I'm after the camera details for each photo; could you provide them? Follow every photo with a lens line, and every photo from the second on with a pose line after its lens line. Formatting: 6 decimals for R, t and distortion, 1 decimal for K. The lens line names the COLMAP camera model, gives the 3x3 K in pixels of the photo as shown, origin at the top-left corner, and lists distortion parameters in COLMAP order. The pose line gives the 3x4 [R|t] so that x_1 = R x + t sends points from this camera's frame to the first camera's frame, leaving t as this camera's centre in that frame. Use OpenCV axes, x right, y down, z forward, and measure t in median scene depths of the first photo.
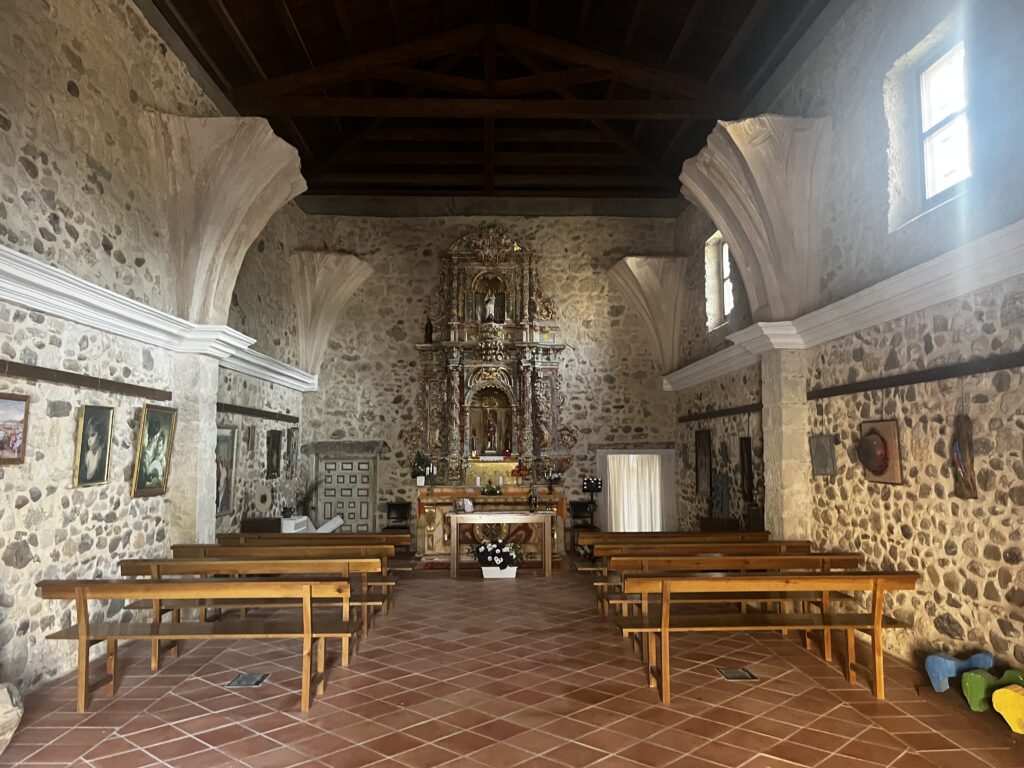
lens RADIAL K [[745.9, 0, 510.6], [0, 745.9, 387.2], [0, 0, 1]] dist [0.039567, -0.025525]
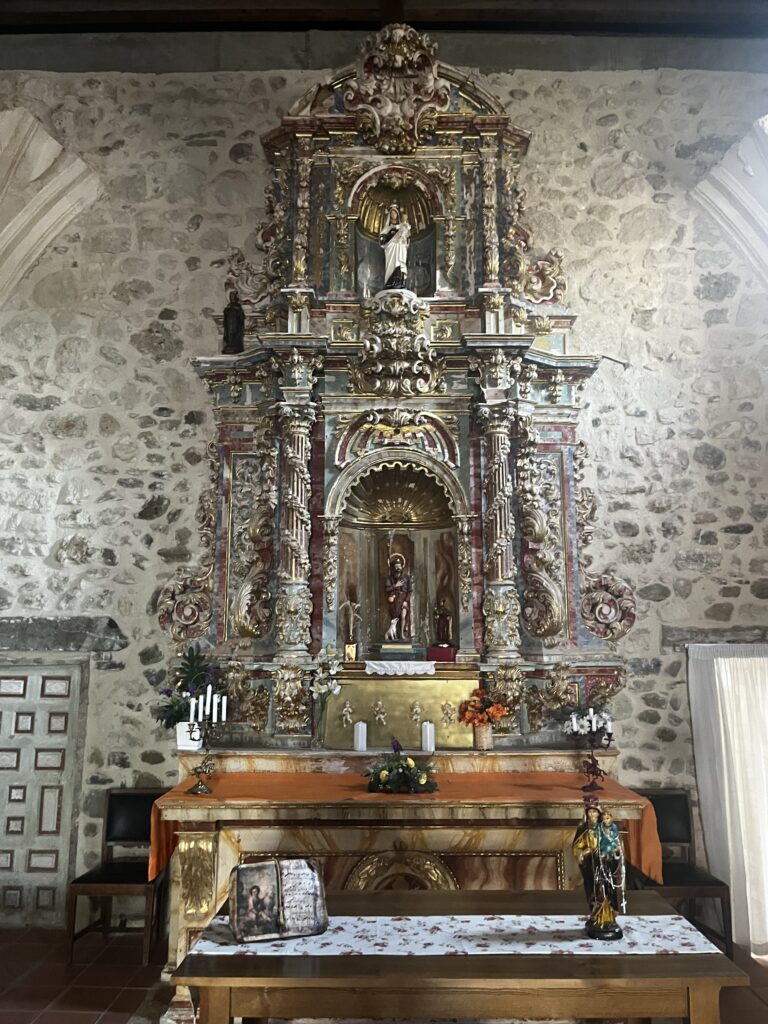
lens RADIAL K [[745.9, 0, 387.5], [0, 745.9, 524.1], [0, 0, 1]] dist [0.039567, -0.025525]
pose [[0.999454, -0.001741, -0.032994, -0.019359], [-0.000921, 0.996755, -0.080484, 0.055742], [0.033027, 0.080470, 0.996210, 0.631003]]
